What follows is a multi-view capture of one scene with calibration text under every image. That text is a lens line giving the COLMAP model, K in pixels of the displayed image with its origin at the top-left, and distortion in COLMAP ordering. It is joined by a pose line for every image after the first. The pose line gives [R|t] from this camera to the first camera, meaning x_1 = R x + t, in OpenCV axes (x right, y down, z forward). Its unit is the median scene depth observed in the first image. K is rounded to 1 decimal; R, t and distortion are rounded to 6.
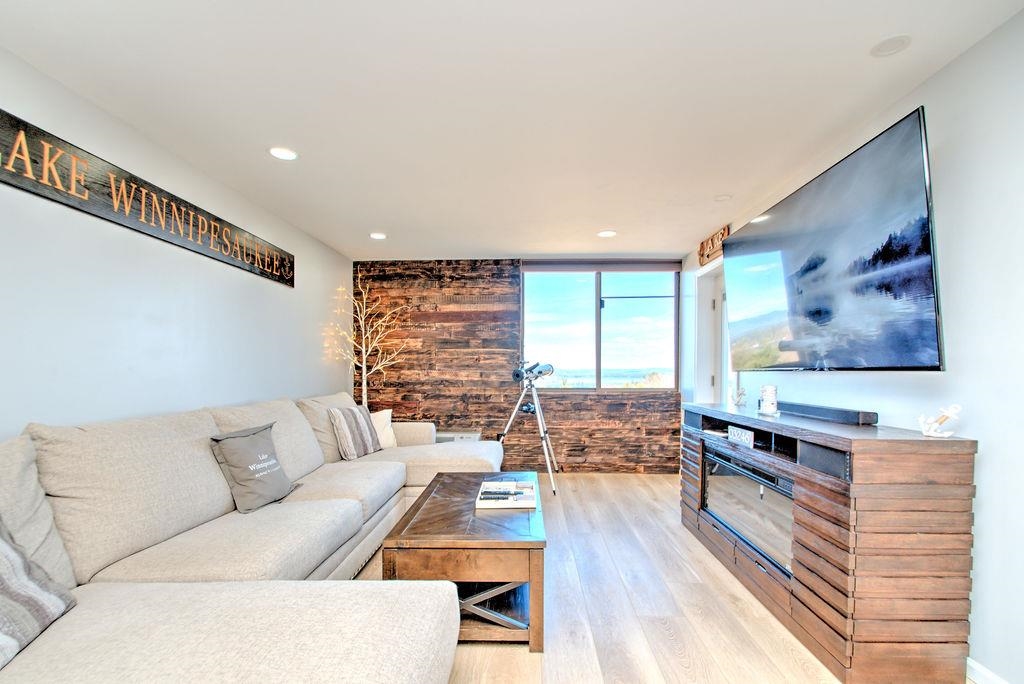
lens RADIAL K [[461.5, 0, 521.9], [0, 461.5, 372.5], [0, 0, 1]] dist [-0.000470, -0.005445]
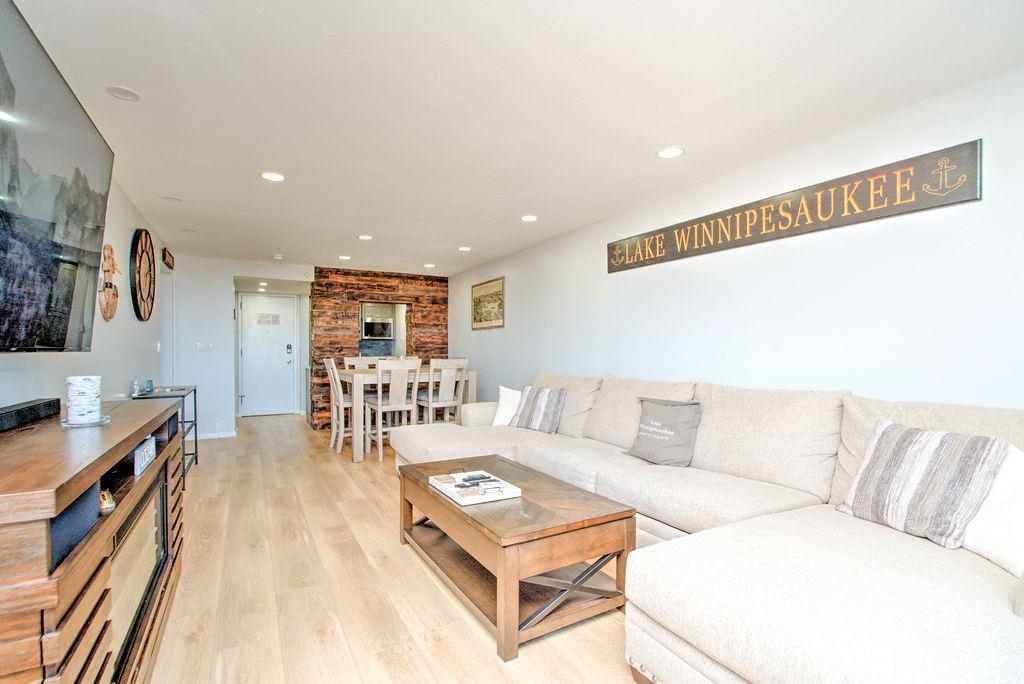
lens RADIAL K [[461.5, 0, 526.4], [0, 461.5, 348.1], [0, 0, 1]] dist [-0.000470, -0.005445]
pose [[-0.839841, -0.002218, -0.542828, 0.182507], [-0.002540, 0.999997, -0.000156, -0.006895], [0.542826, 0.001248, -0.839844, 0.882317]]
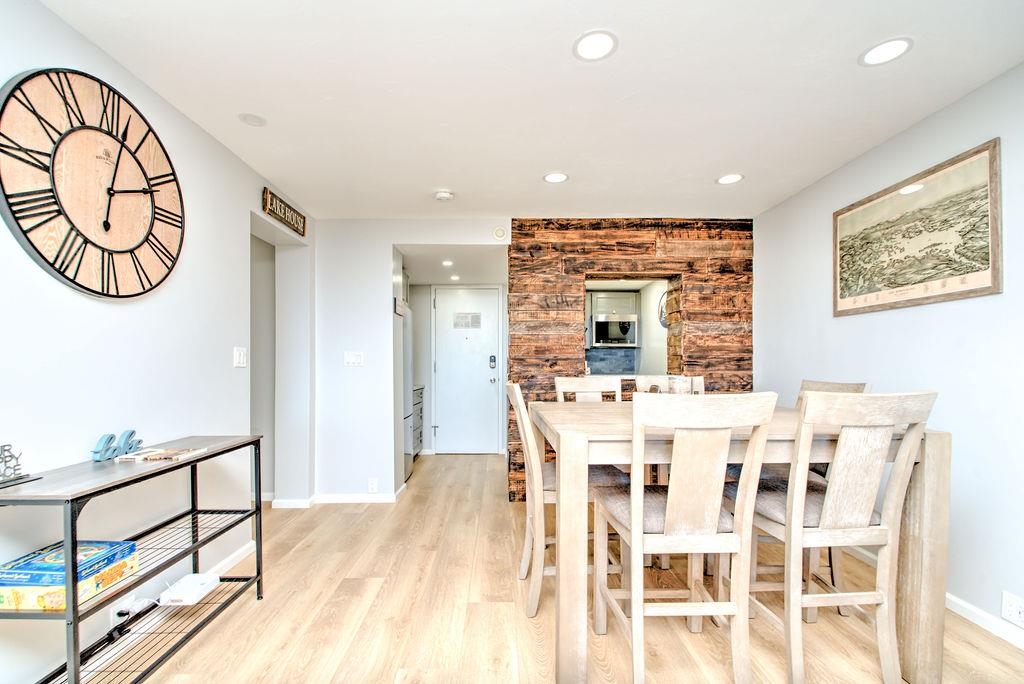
lens RADIAL K [[461.5, 0, 515.1], [0, 461.5, 367.2], [0, 0, 1]] dist [-0.000470, -0.005445]
pose [[-0.997927, 0.000081, -0.064355, 0.027846], [-0.000591, 0.999945, 0.010430, -0.001250], [0.064352, 0.010446, -0.997873, 0.245263]]
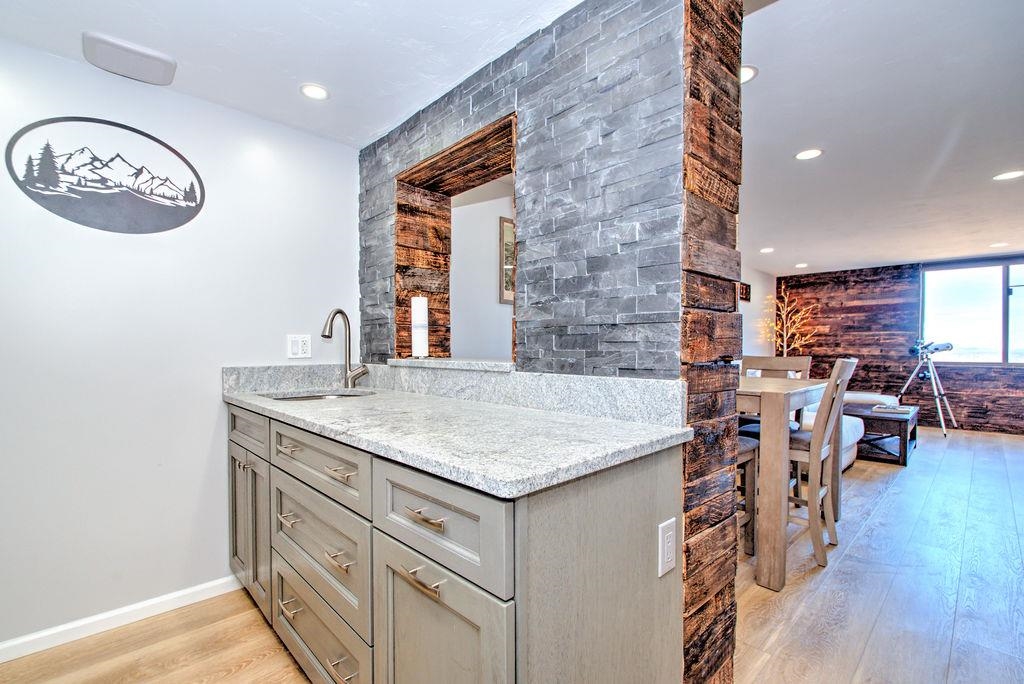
lens RADIAL K [[461.5, 0, 508.3], [0, 461.5, 353.7], [0, 0, 1]] dist [-0.000470, -0.005445]
pose [[0.708668, 0.010320, -0.705467, 0.091280], [-0.007800, 0.999947, 0.006793, 0.012431], [0.705499, 0.000689, 0.708711, -0.748997]]
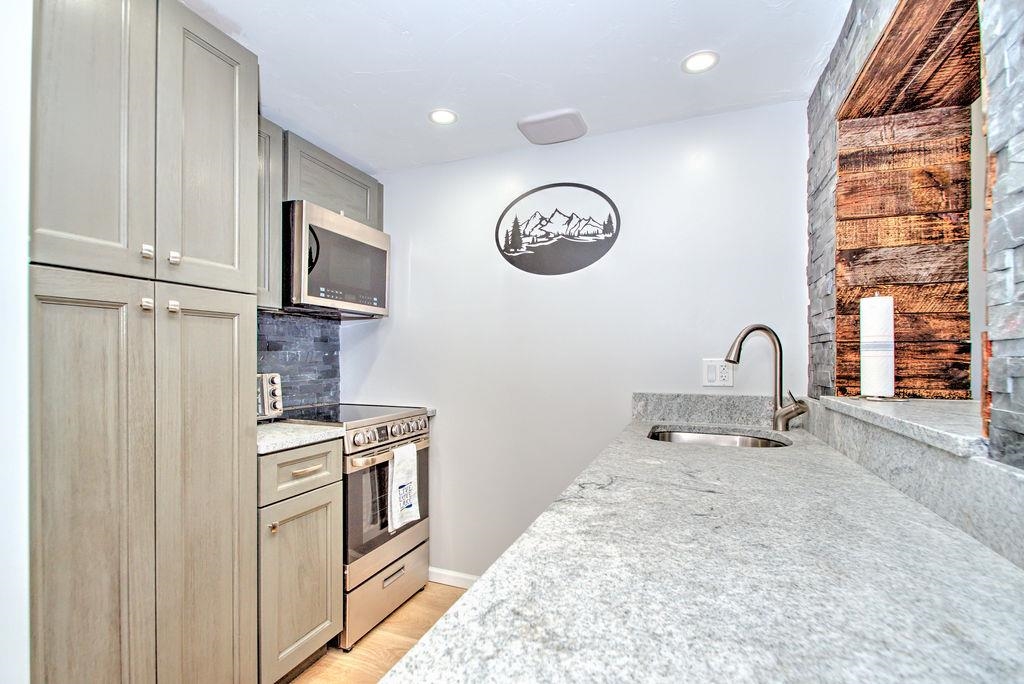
lens RADIAL K [[461.5, 0, 489.7], [0, 461.5, 359.9], [0, 0, 1]] dist [-0.000470, -0.005445]
pose [[-0.359541, 0.002389, -0.933126, 0.048449], [-0.015767, 0.999838, 0.008635, 0.000220], [0.932996, 0.017817, -0.359445, -0.615452]]
